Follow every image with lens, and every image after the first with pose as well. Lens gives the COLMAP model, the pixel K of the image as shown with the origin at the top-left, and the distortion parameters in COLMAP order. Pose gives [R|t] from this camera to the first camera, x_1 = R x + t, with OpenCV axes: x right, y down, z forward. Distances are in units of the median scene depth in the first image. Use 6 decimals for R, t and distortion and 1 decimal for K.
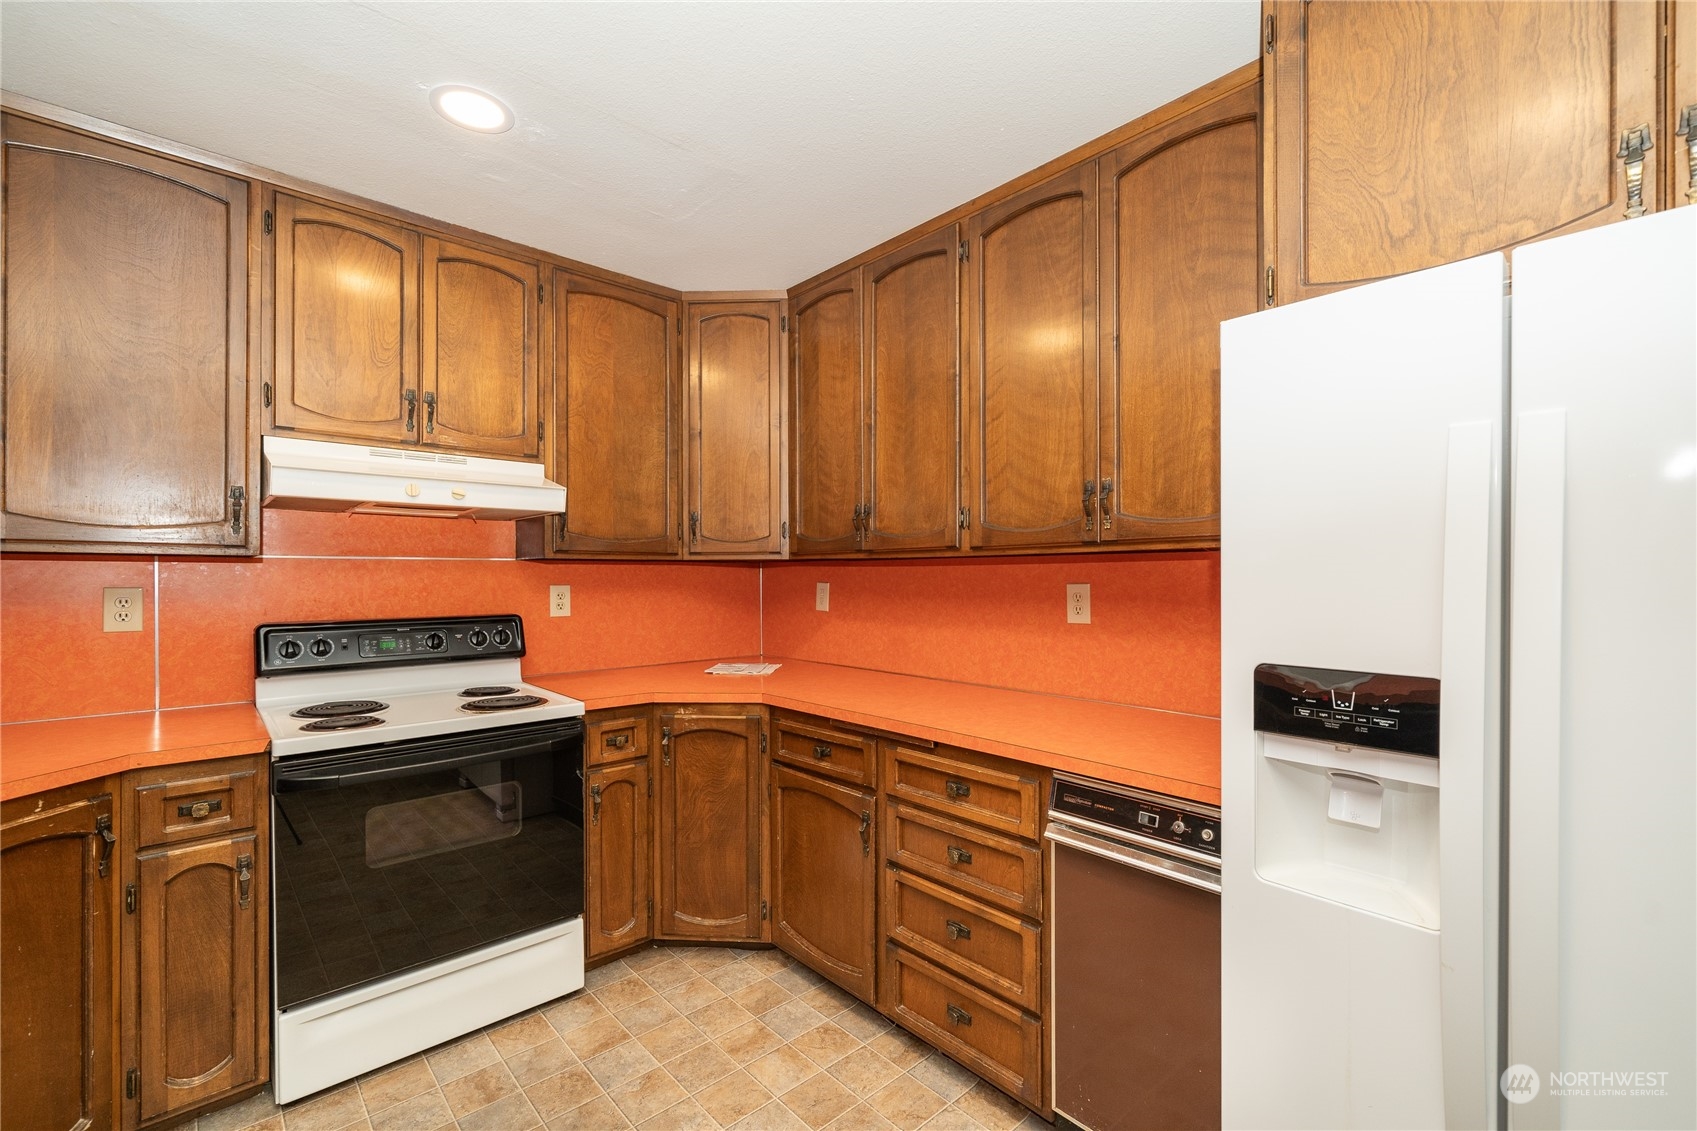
lens RADIAL K [[714.7, 0, 849.0], [0, 714.7, 582.1], [0, 0, 1]] dist [-0.003952, 0.000475]
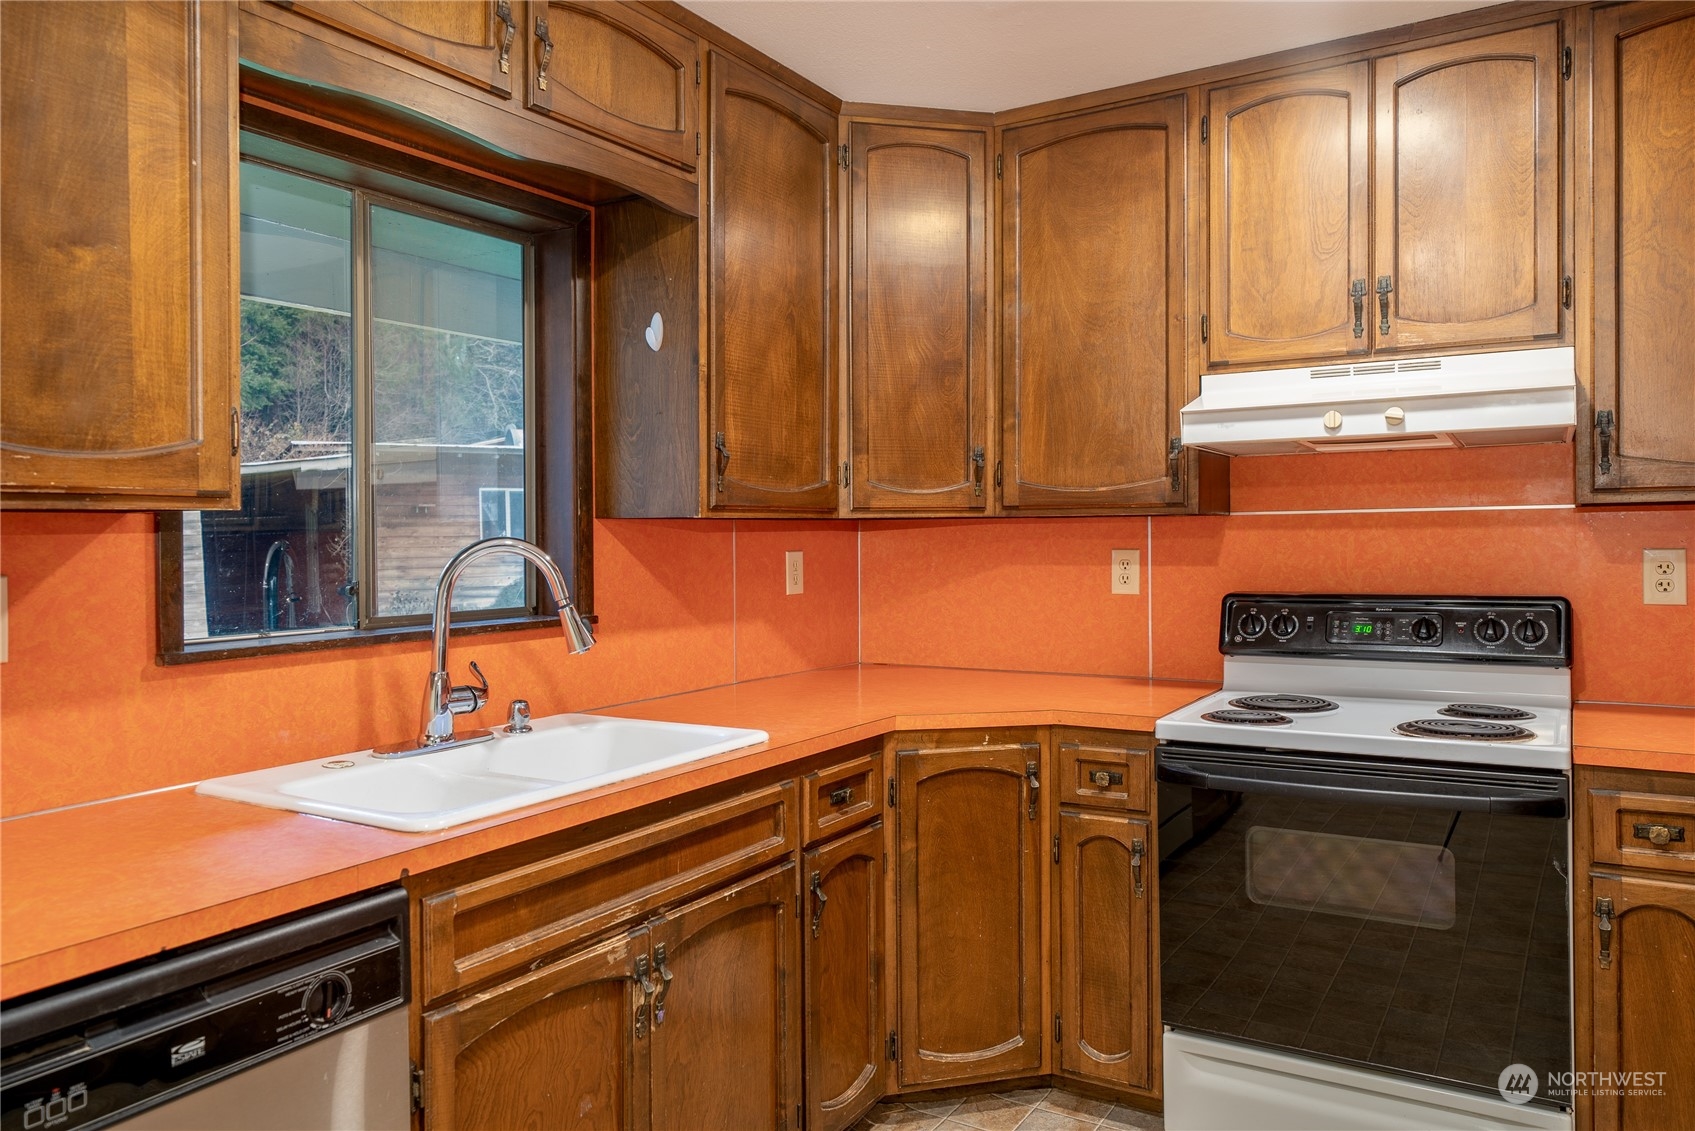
lens RADIAL K [[1184.7, 0, 842.1], [0, 1184.7, 539.7], [0, 0, 1]] dist [0.008340, -0.000068]
pose [[0.283633, -0.003724, -0.958926, 0.397575], [0.002163, 0.999992, -0.003244, -0.001508], [0.958930, -0.001154, 0.283639, 0.148760]]
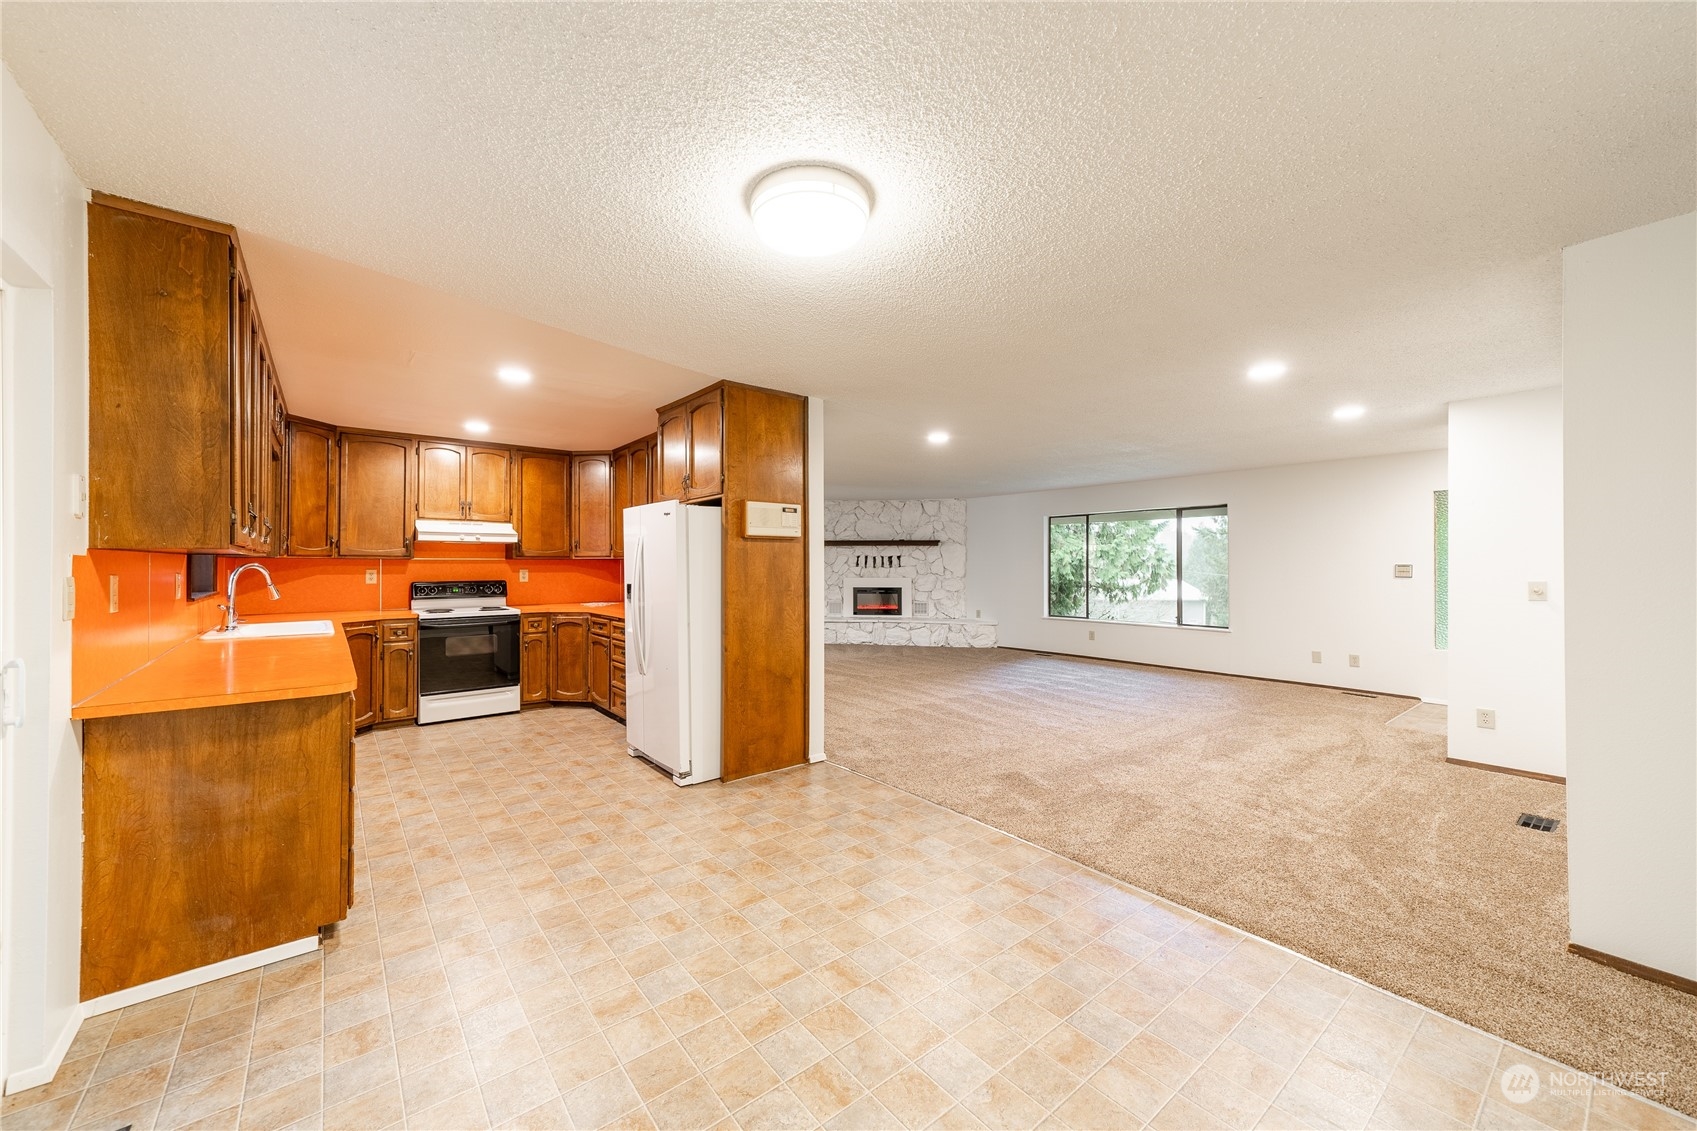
lens RADIAL K [[609.7, 0, 818.4], [0, 609.7, 561.9], [0, 0, 1]] dist [0.001503, 0.000106]
pose [[0.997651, 0.000316, -0.068501, 0.989044], [-0.000968, 0.999954, -0.009490, -0.001535], [0.068495, 0.009534, 0.997606, -1.360044]]
